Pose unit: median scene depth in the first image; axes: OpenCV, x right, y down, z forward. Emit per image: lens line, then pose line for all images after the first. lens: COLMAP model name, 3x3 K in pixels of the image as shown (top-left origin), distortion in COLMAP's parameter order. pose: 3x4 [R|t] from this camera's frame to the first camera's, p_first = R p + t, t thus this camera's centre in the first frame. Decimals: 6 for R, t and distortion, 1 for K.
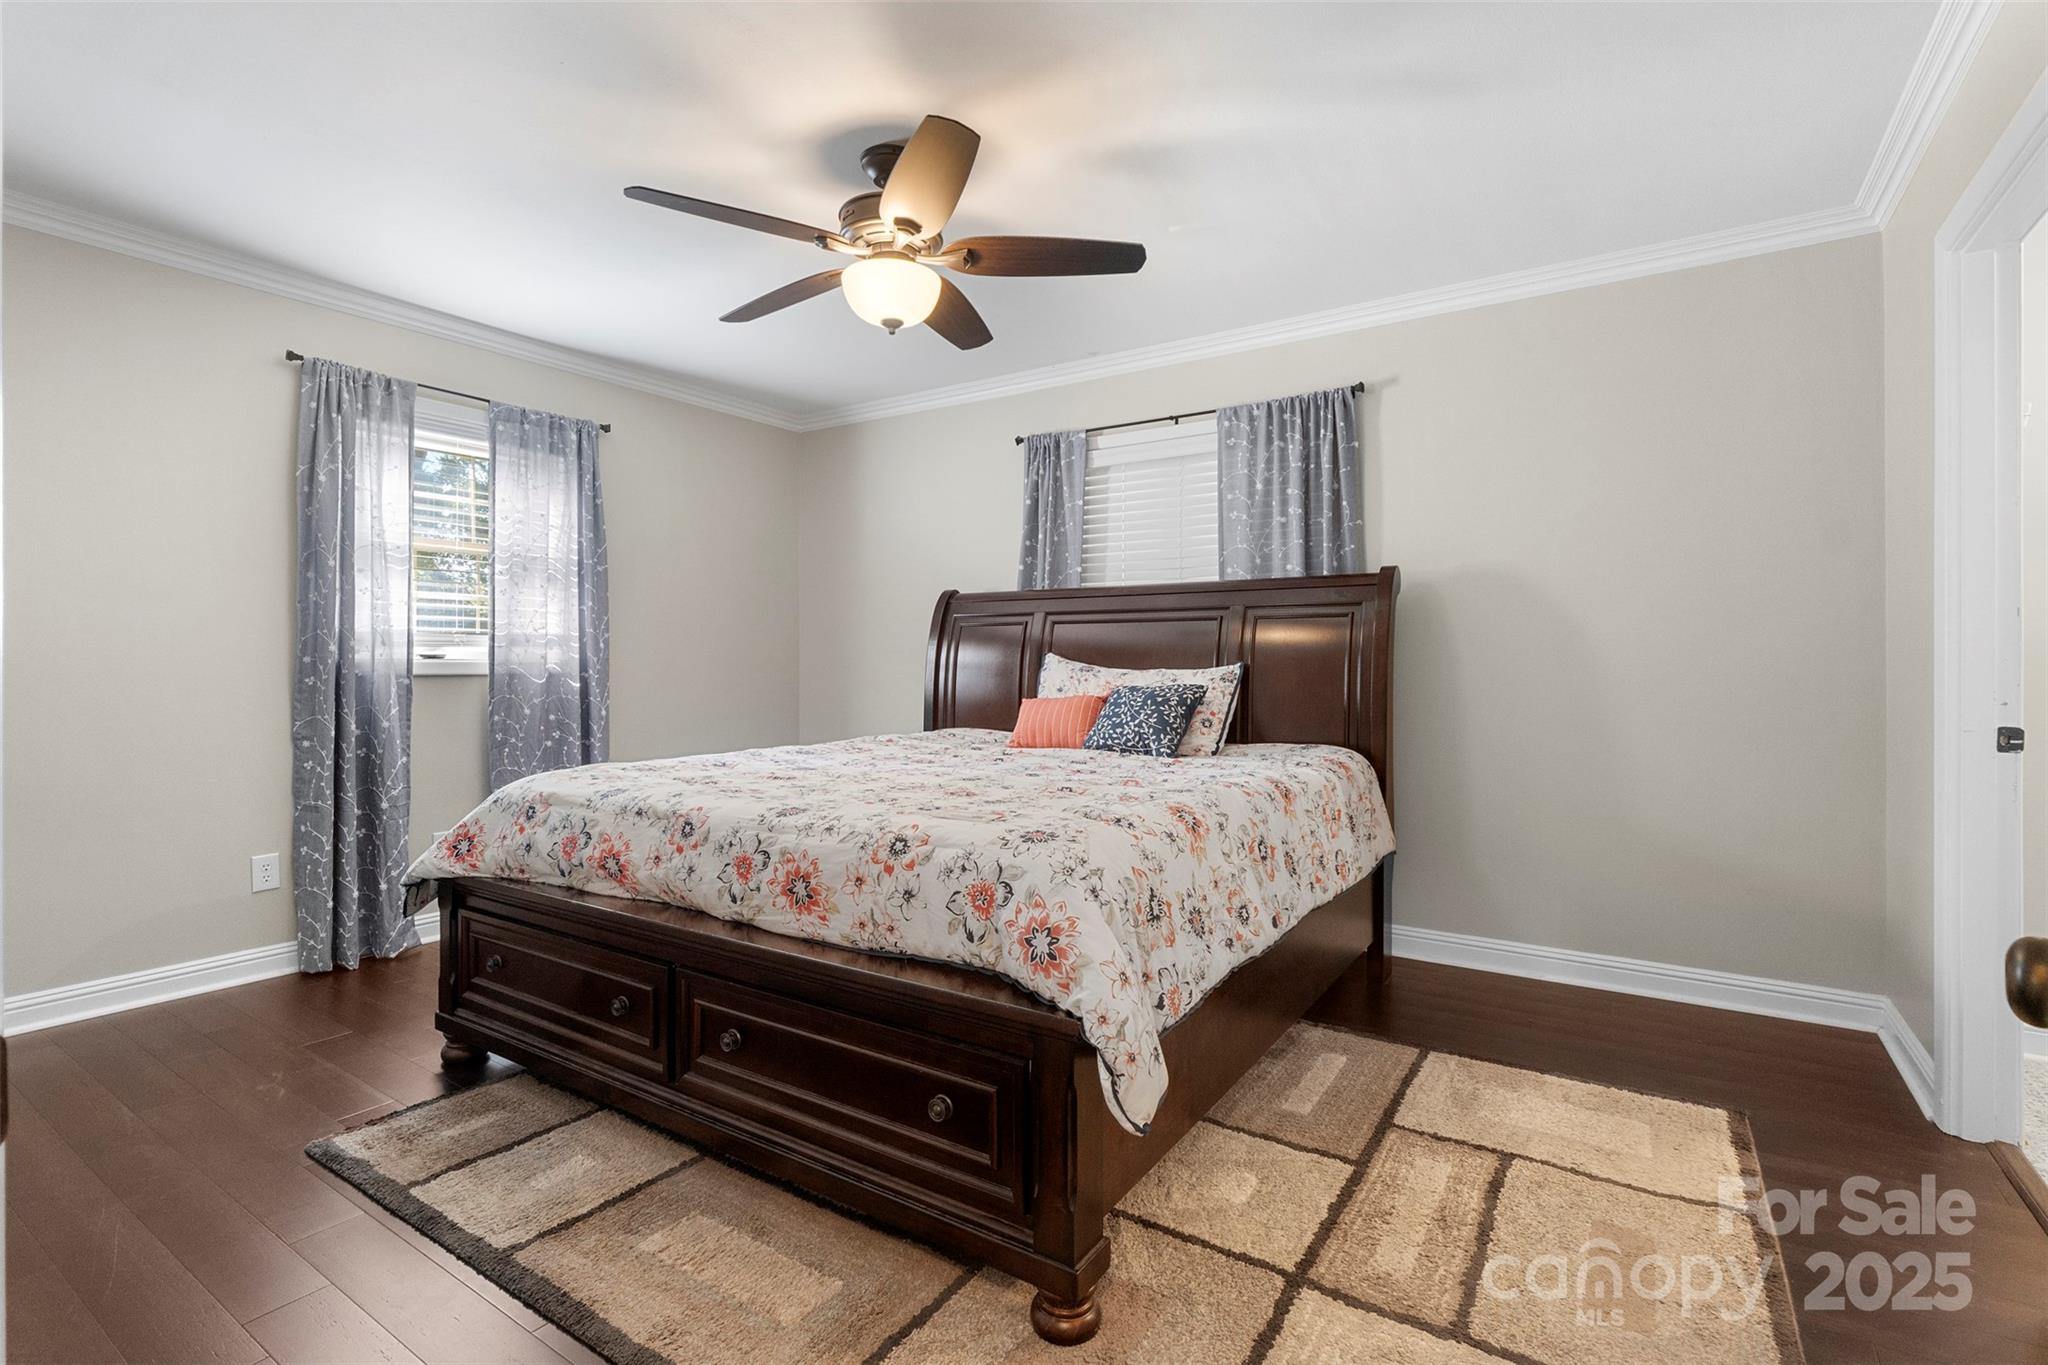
lens RADIAL K [[957.2, 0, 1021.0], [0, 957.2, 672.6], [0, 0, 1]] dist [-0.005193, -0.000365]
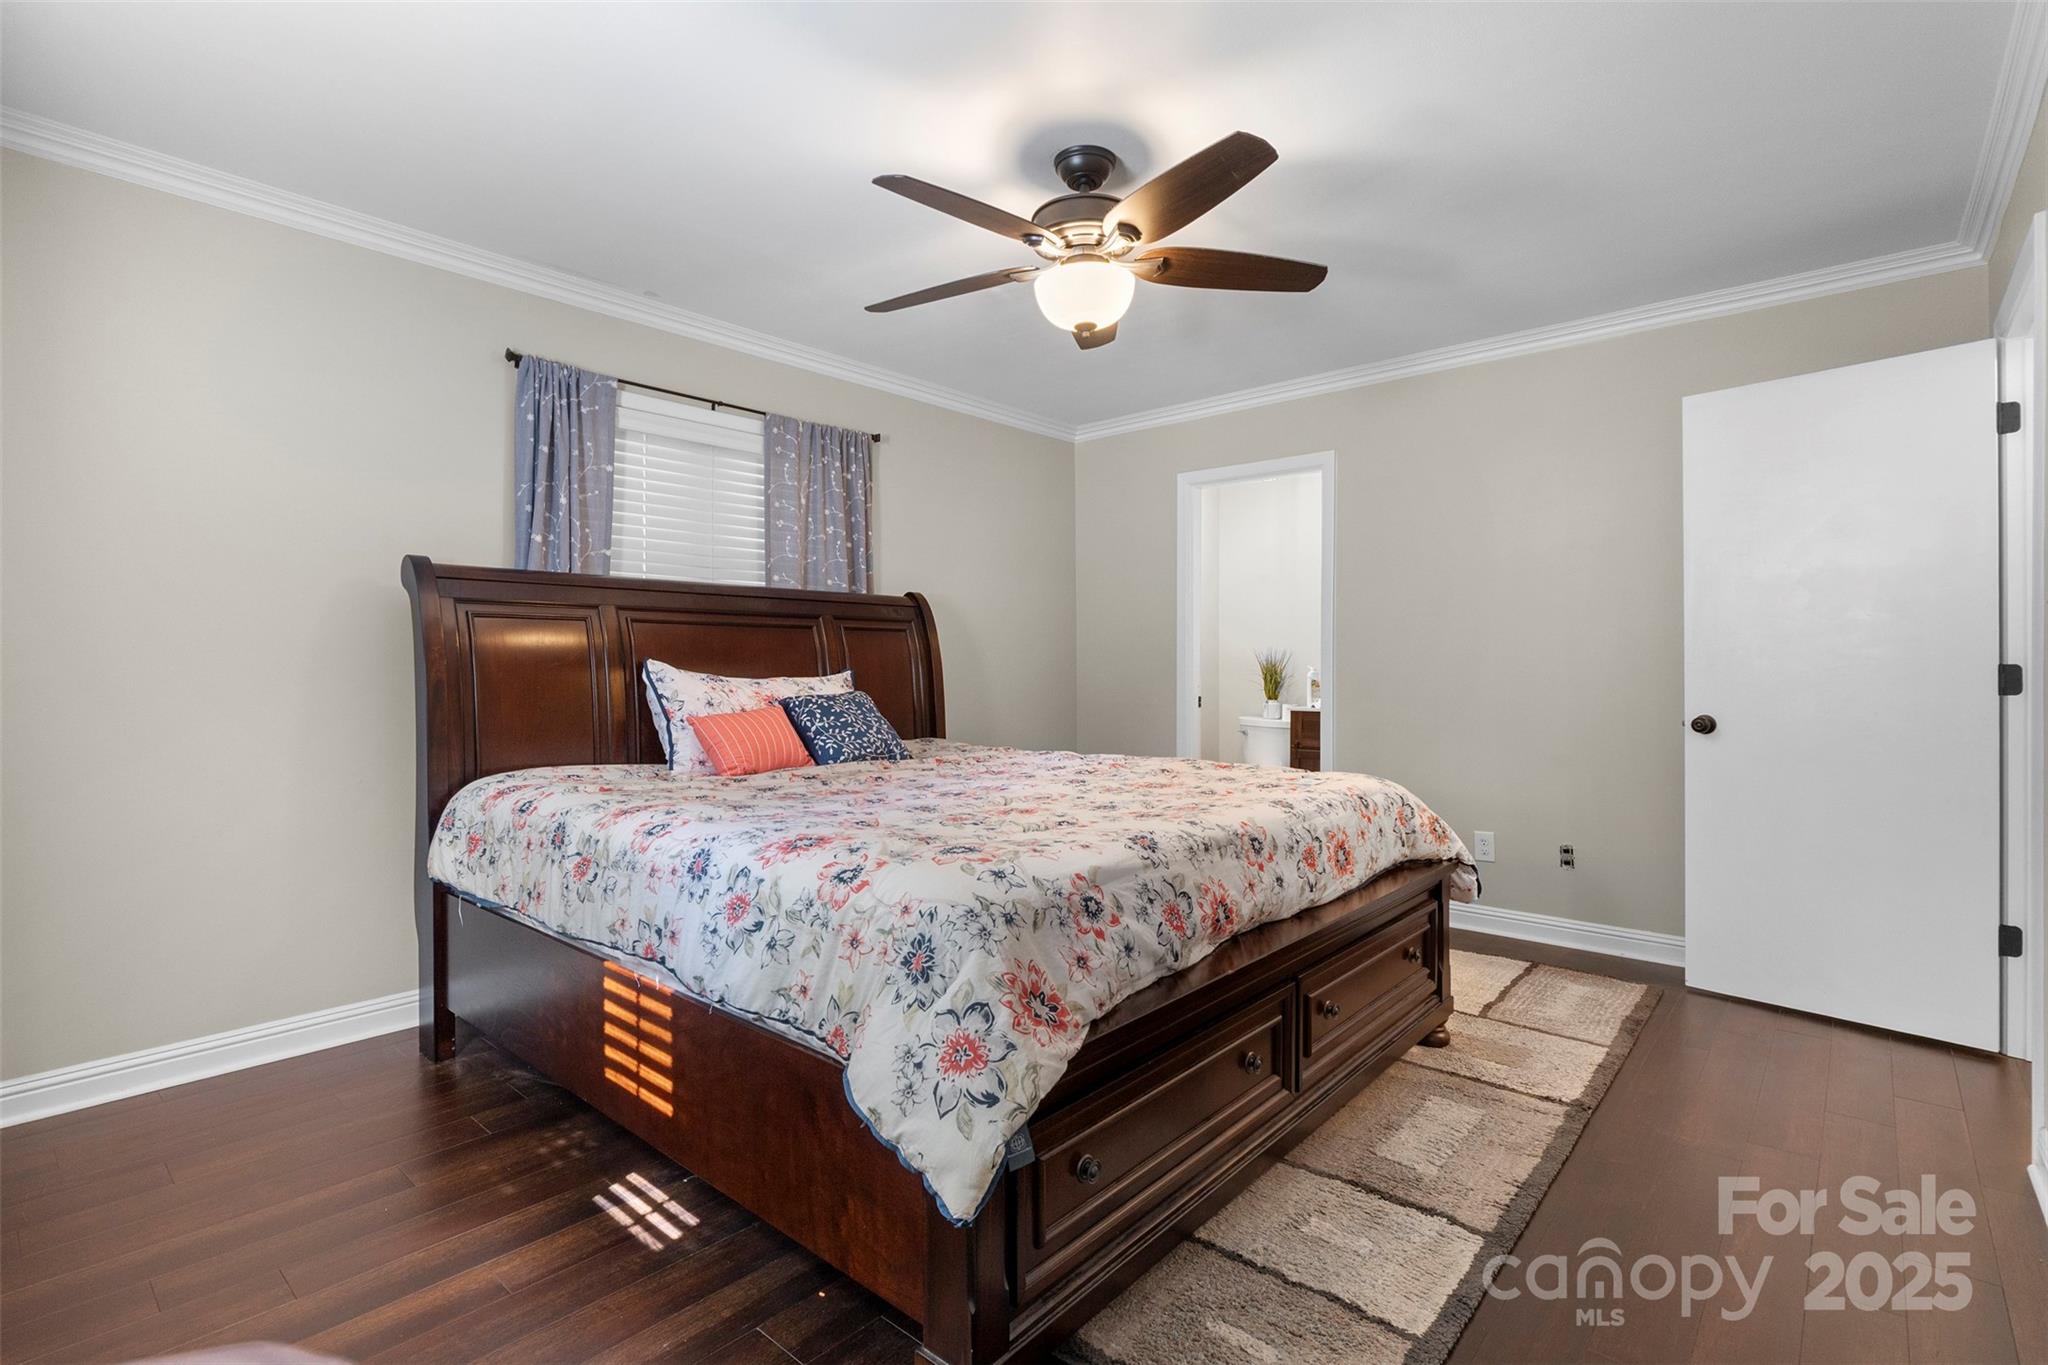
lens RADIAL K [[957.2, 0, 1024.3], [0, 957.2, 675.7], [0, 0, 1]] dist [-0.005193, -0.000365]
pose [[0.138087, -0.009576, 0.990374, -0.800780], [0.012288, 0.999893, 0.007955, -0.010122], [-0.990344, 0.011072, 0.138190, 0.659713]]
